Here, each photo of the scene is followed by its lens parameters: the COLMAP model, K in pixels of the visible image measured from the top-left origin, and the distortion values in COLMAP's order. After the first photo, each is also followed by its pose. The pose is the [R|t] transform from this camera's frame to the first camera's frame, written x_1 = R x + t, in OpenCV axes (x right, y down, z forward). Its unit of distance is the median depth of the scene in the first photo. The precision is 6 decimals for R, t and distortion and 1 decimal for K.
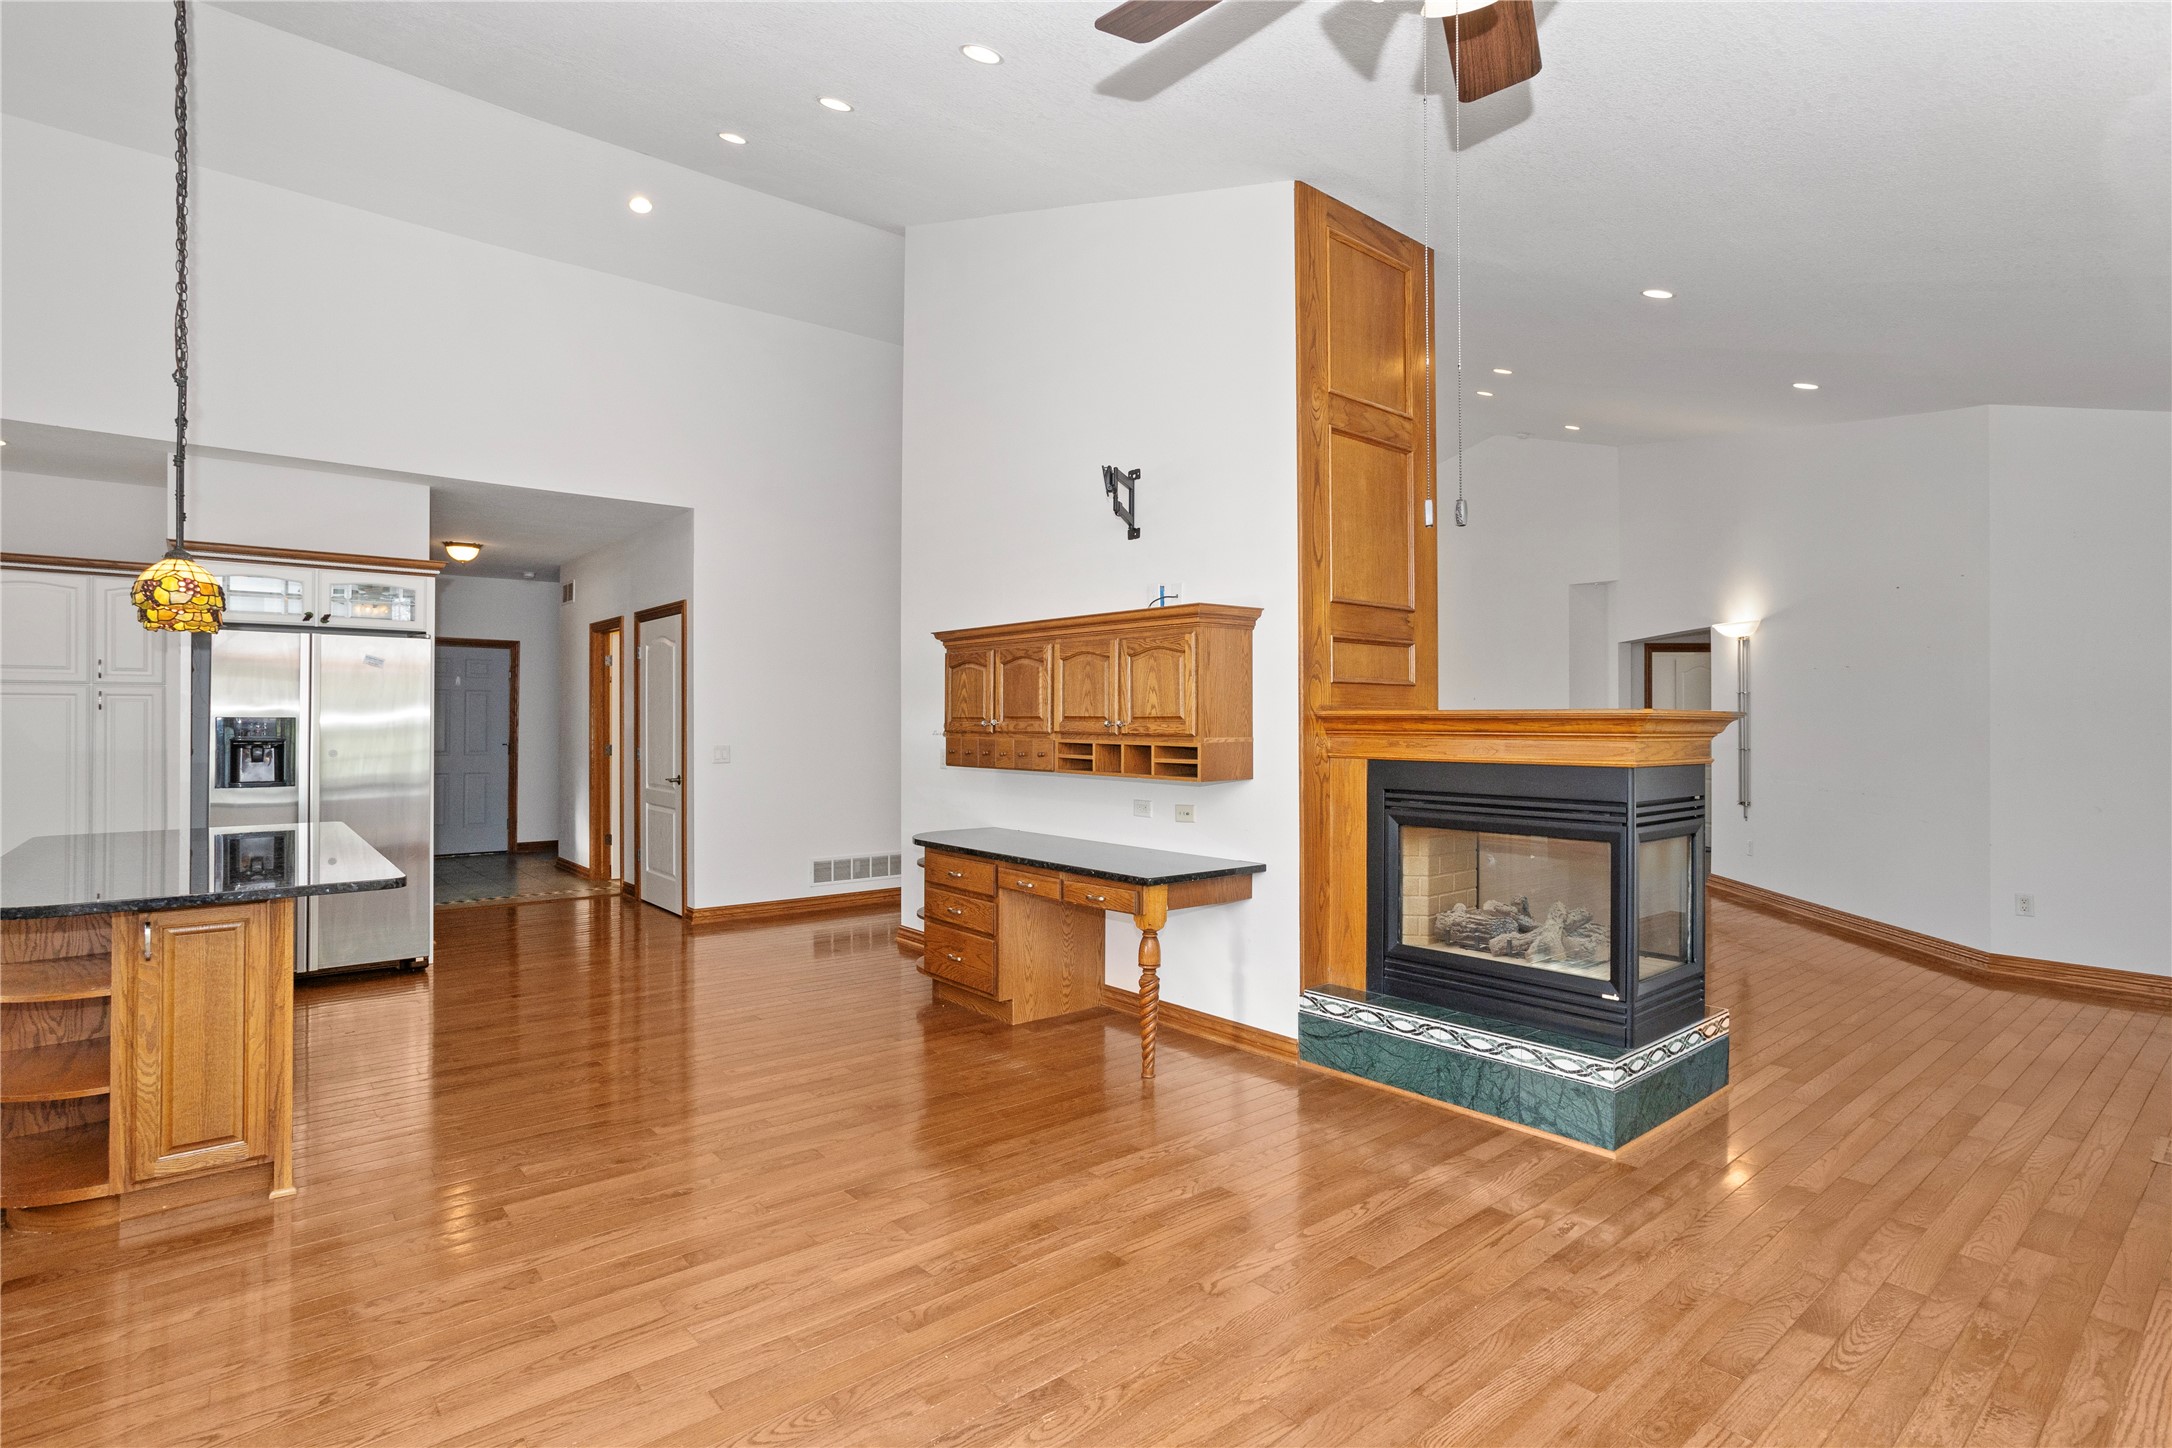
lens RADIAL K [[1064.2, 0, 1088.2], [0, 1064.2, 712.5], [0, 0, 1]] dist [-0.048337, 0.032427]
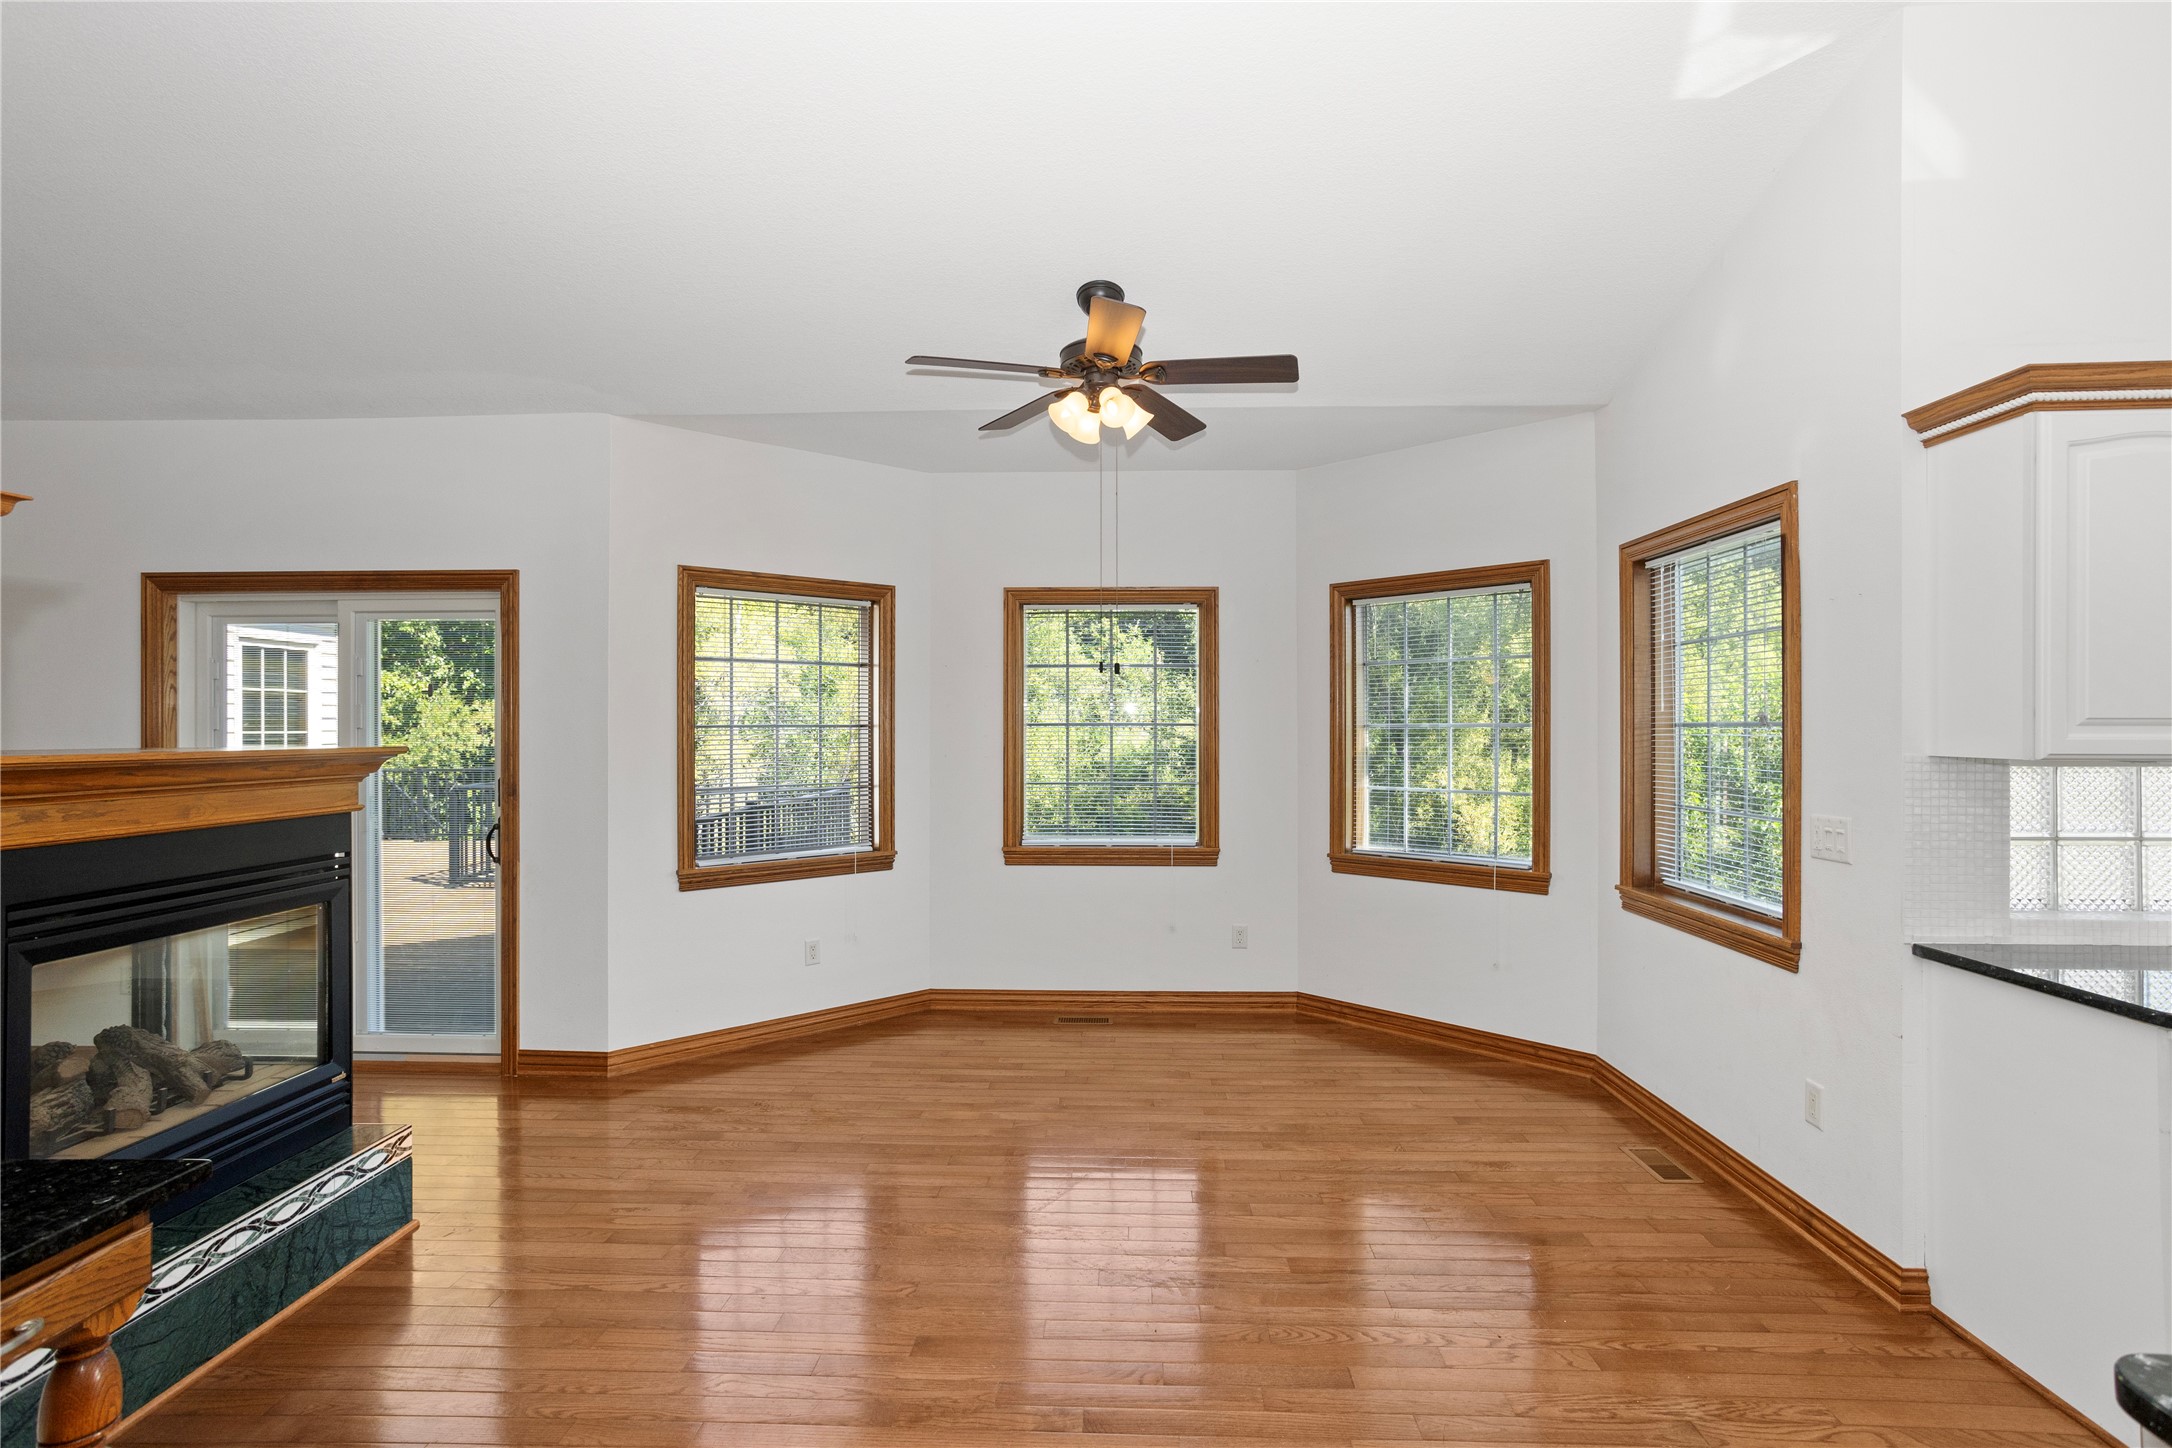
lens RADIAL K [[1064.2, 0, 1088.2], [0, 1064.2, 712.5], [0, 0, 1]] dist [-0.048337, 0.032427]
pose [[-0.735950, 0.008575, 0.676981, -0.515874], [-0.006986, 0.999770, -0.020259, -0.018600], [-0.677000, -0.019640, -0.735721, 1.143693]]
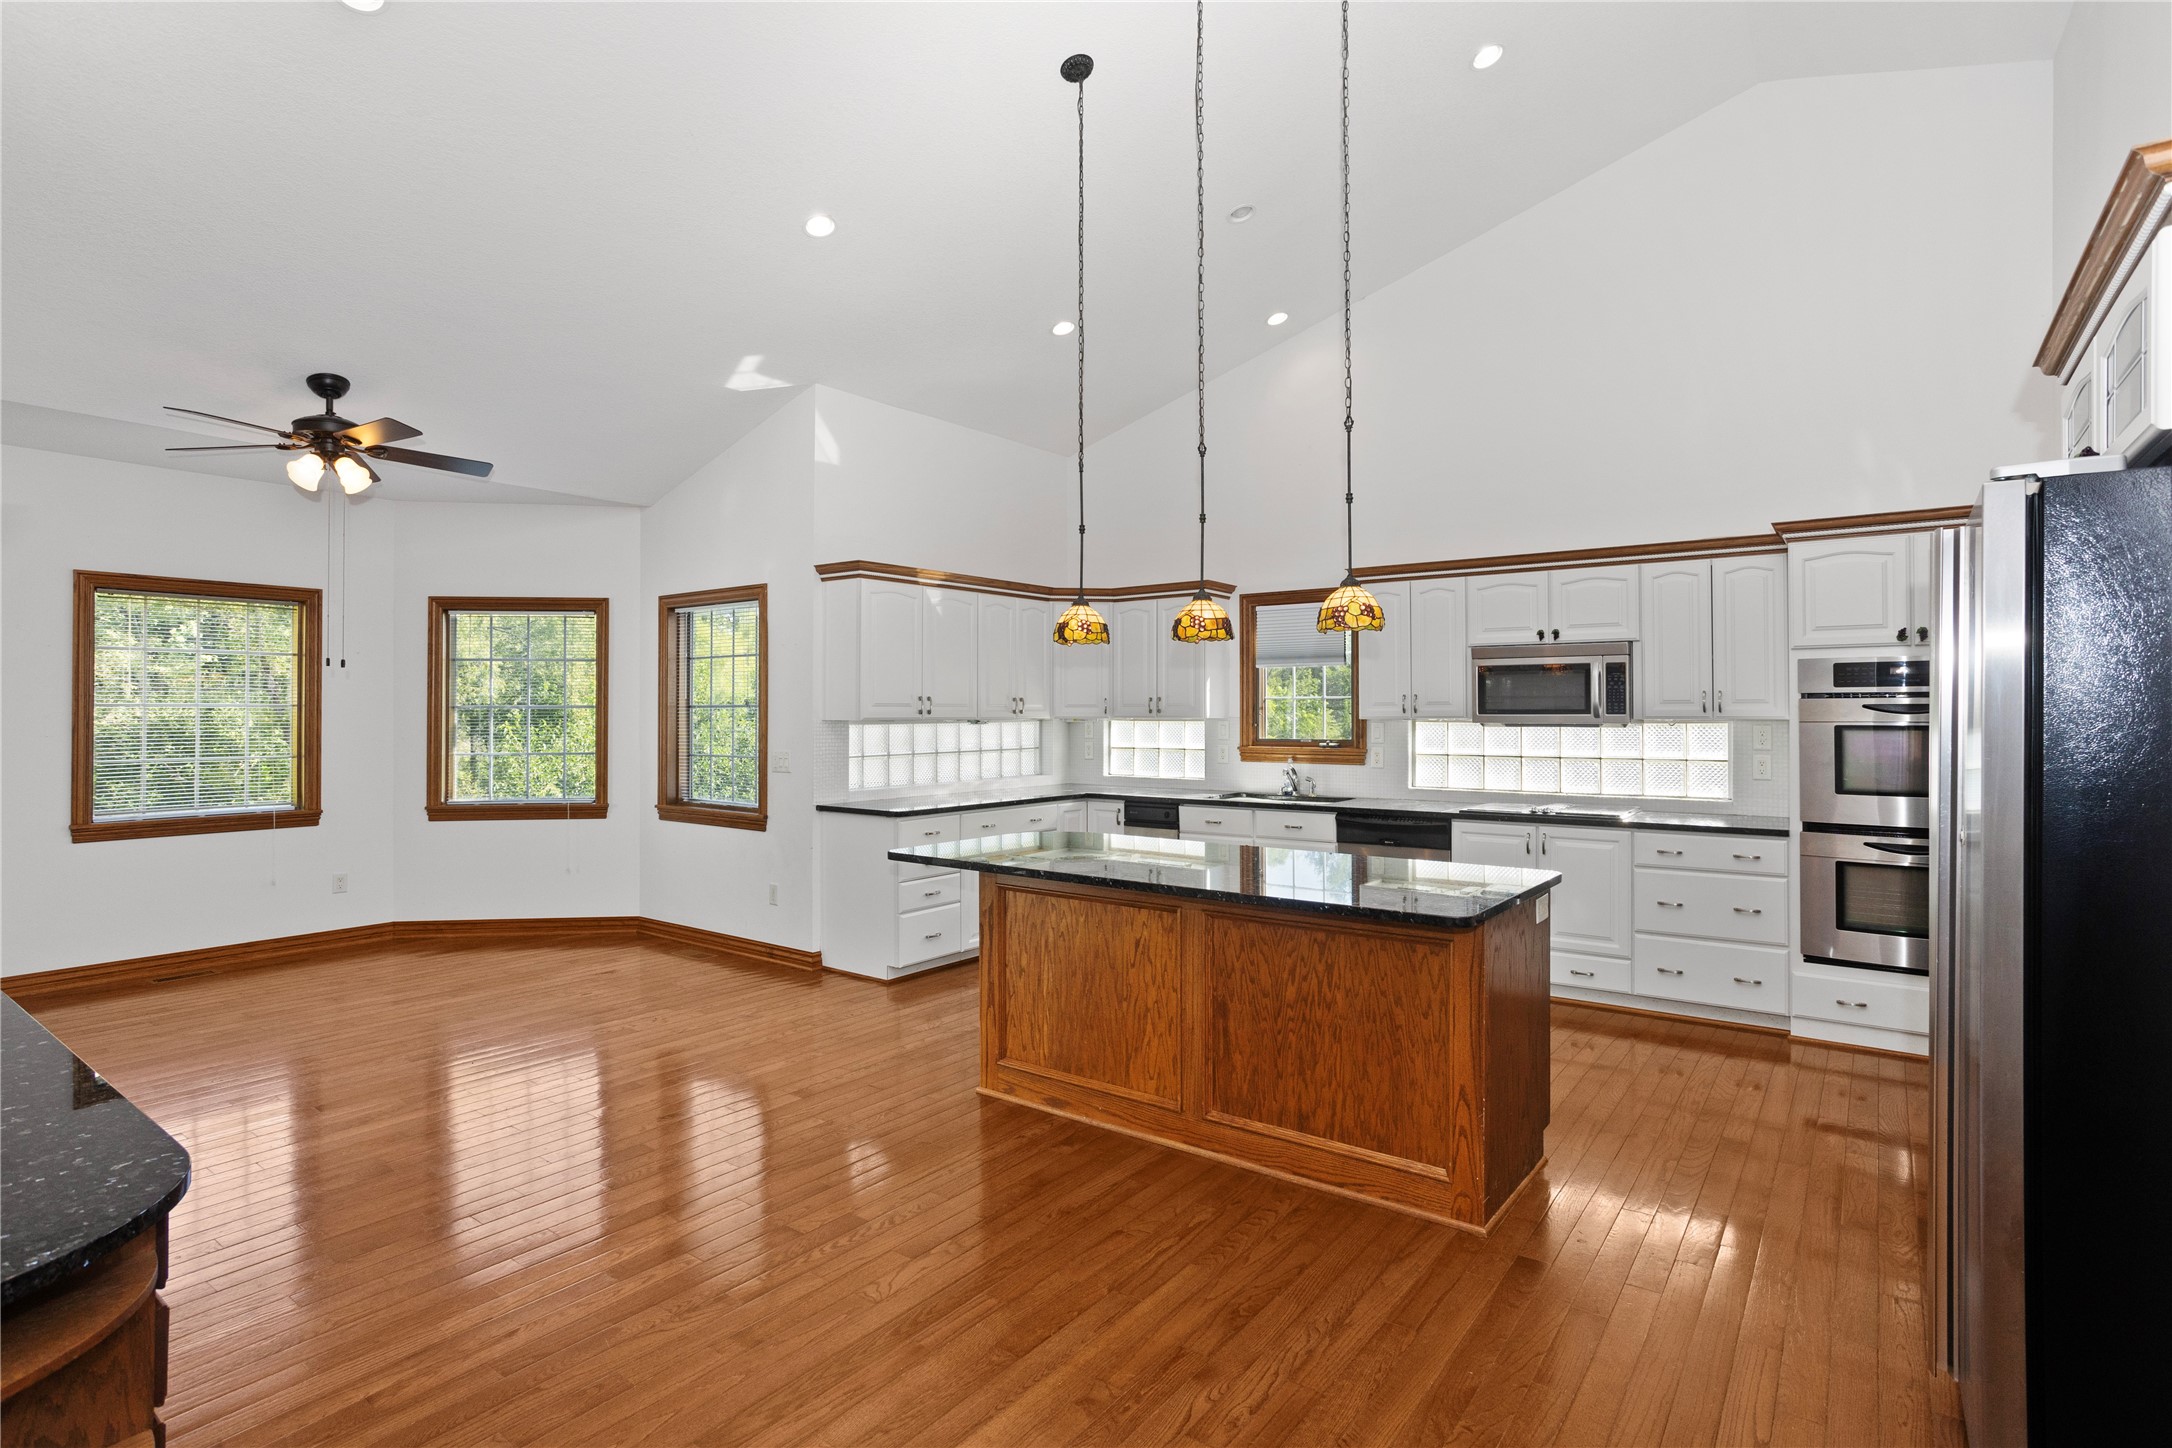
lens RADIAL K [[1064.2, 0, 1088.2], [0, 1064.2, 712.5], [0, 0, 1]] dist [-0.048337, 0.032427]
pose [[-0.971242, 0.002355, -0.238083, -0.452272], [0.003486, 0.999985, -0.004328, -0.009417], [0.238070, -0.005034, -0.971235, 2.036452]]
